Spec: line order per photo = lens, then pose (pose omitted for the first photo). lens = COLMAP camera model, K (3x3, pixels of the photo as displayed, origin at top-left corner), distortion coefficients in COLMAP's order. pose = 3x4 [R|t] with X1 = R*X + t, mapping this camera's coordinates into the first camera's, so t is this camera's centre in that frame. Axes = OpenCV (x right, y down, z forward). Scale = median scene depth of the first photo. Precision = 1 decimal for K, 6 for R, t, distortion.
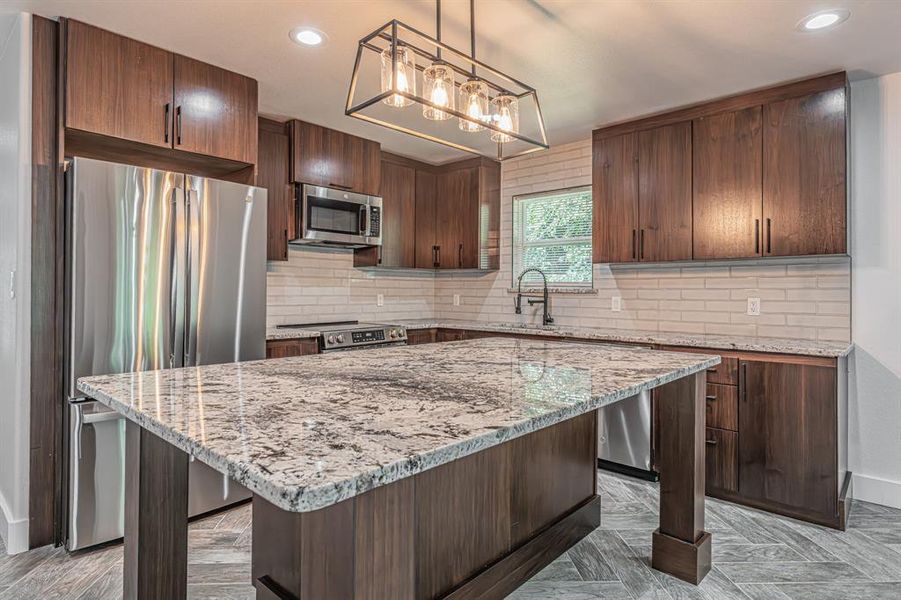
lens RADIAL K [[487.0, 0, 448.9], [0, 487.0, 294.3], [0, 0, 1]] dist [0.001305, 0.001004]
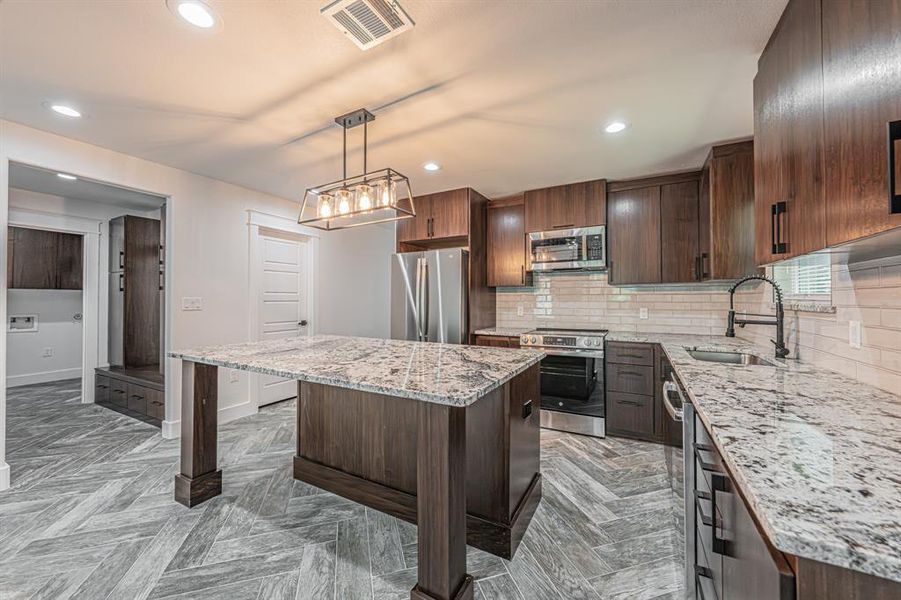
lens RADIAL K [[350.4, 0, 450.5], [0, 350.4, 300.0], [0, 0, 1]] dist [0.002179, 0.000552]
pose [[0.236658, -0.004678, -0.971582, 0.615247], [0.002894, 0.999987, -0.004109, -0.018200], [0.971589, -0.001839, 0.236668, 0.465302]]
